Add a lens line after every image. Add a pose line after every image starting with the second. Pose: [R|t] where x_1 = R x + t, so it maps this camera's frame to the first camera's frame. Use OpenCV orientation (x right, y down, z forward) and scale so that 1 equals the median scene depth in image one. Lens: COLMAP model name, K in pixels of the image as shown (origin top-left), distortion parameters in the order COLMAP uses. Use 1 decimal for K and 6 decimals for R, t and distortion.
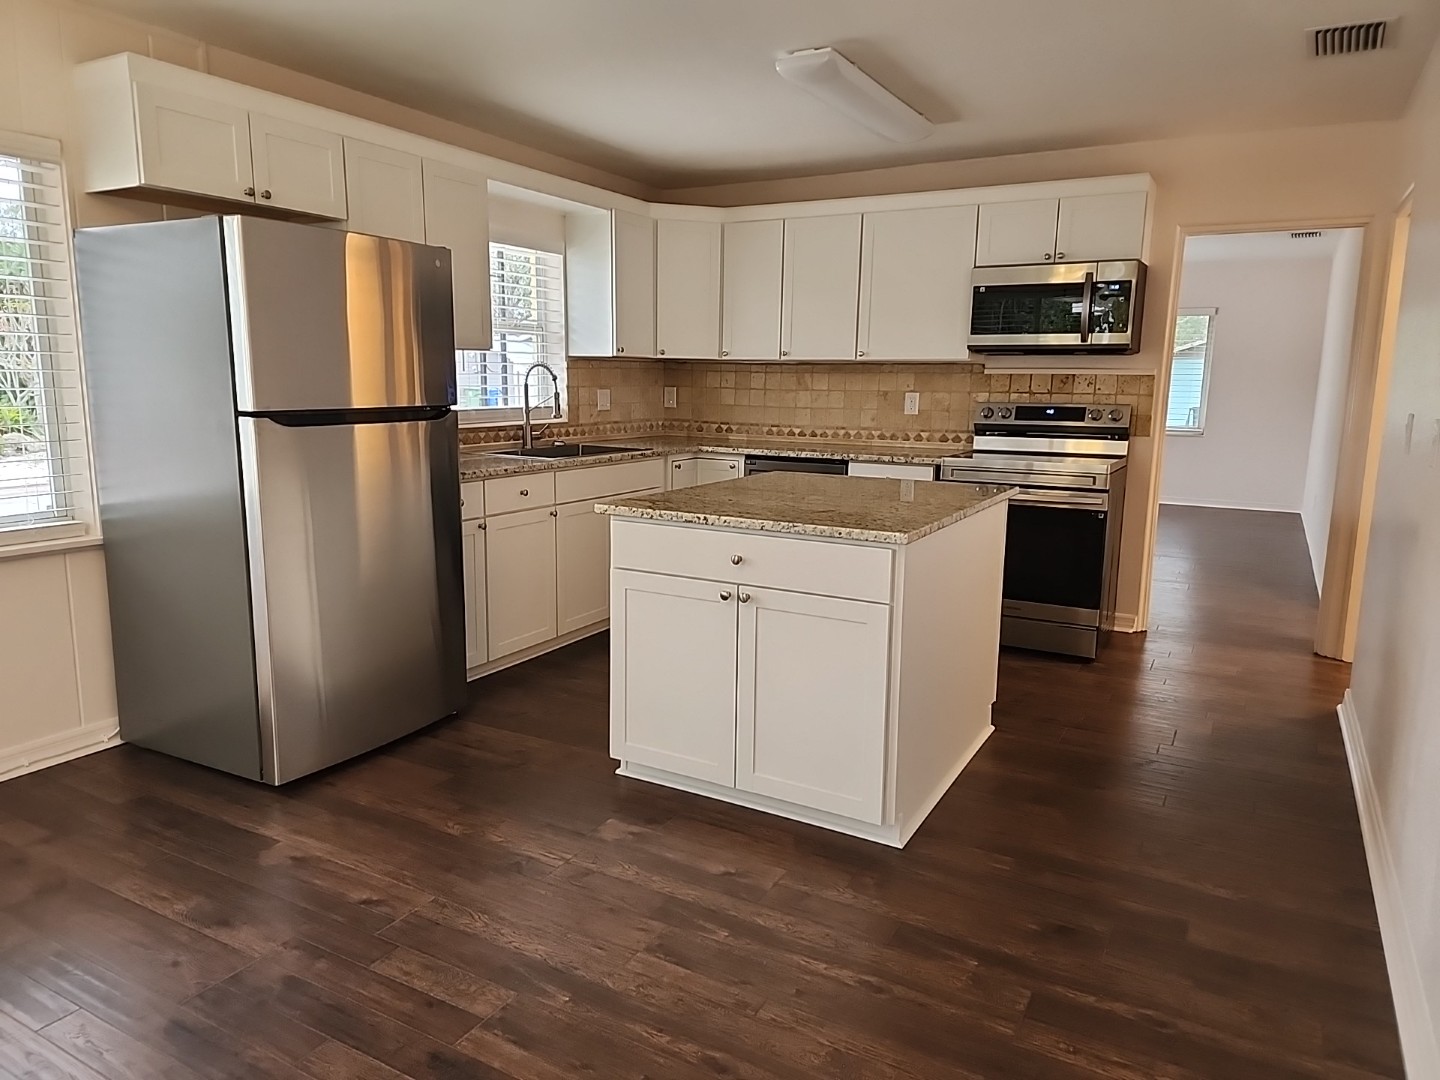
lens RADIAL K [[961.8, 0, 711.8], [0, 961.8, 543.6], [0, 0, 1]] dist [0.076442, -0.068898]
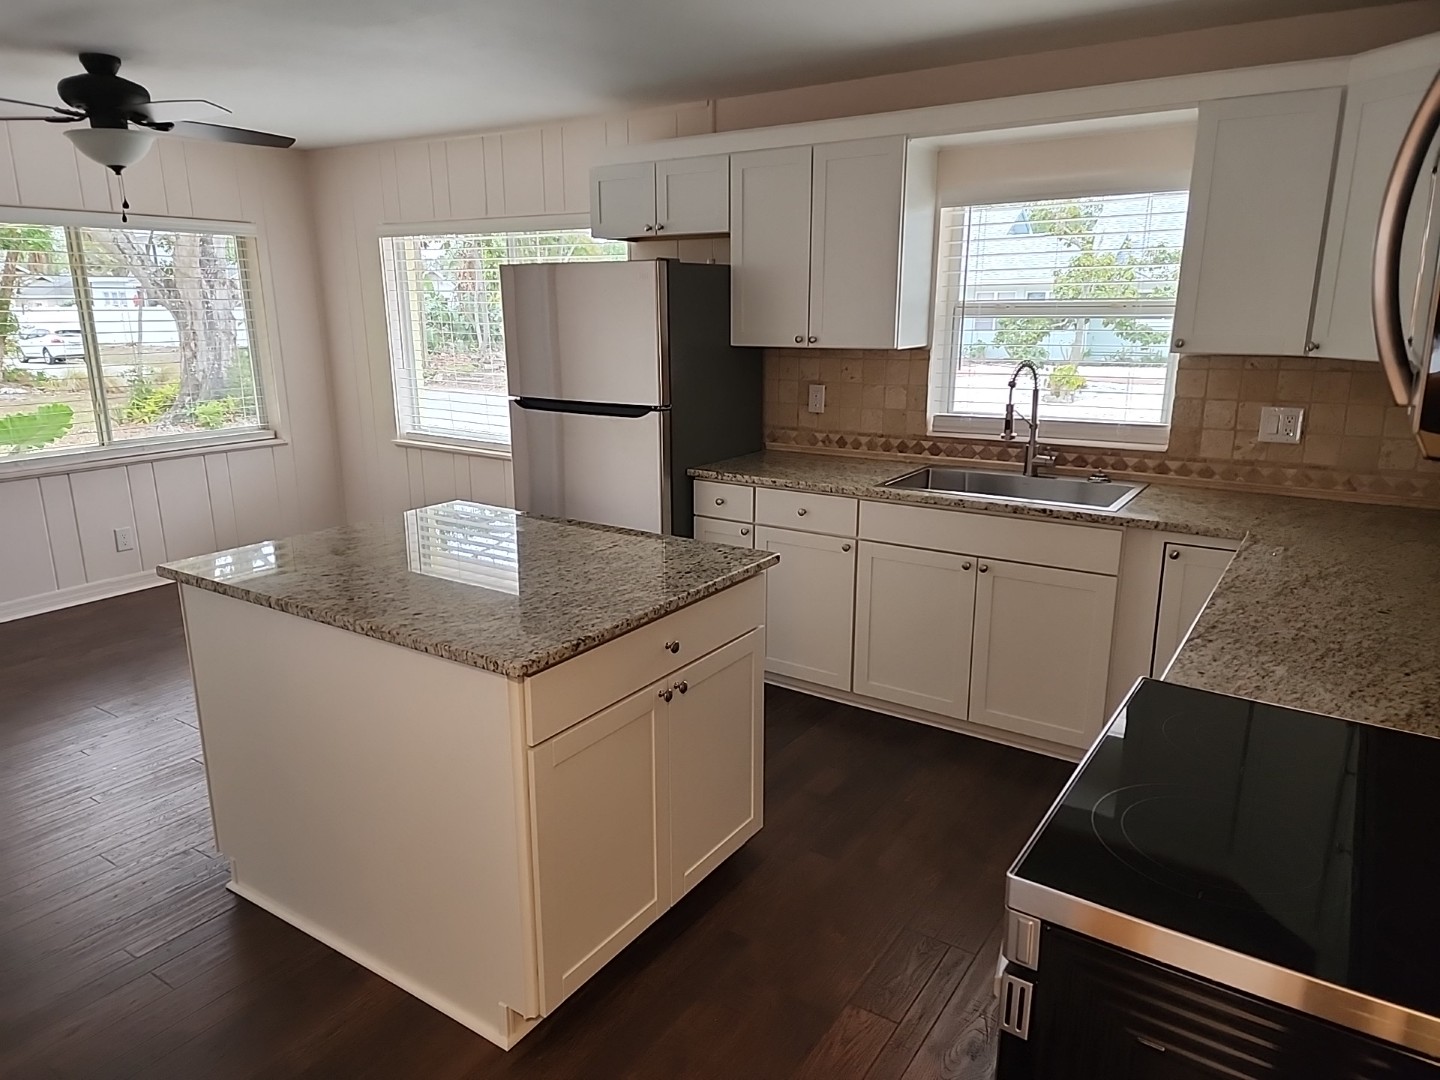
lens RADIAL K [[961.8, 0, 711.8], [0, 961.8, 543.6], [0, 0, 1]] dist [0.076442, -0.068898]
pose [[-0.067273, 0.184031, -0.980616, 0.535797], [-0.201184, 0.960152, 0.193992, -0.135094], [0.977241, 0.210334, -0.027568, 0.747054]]
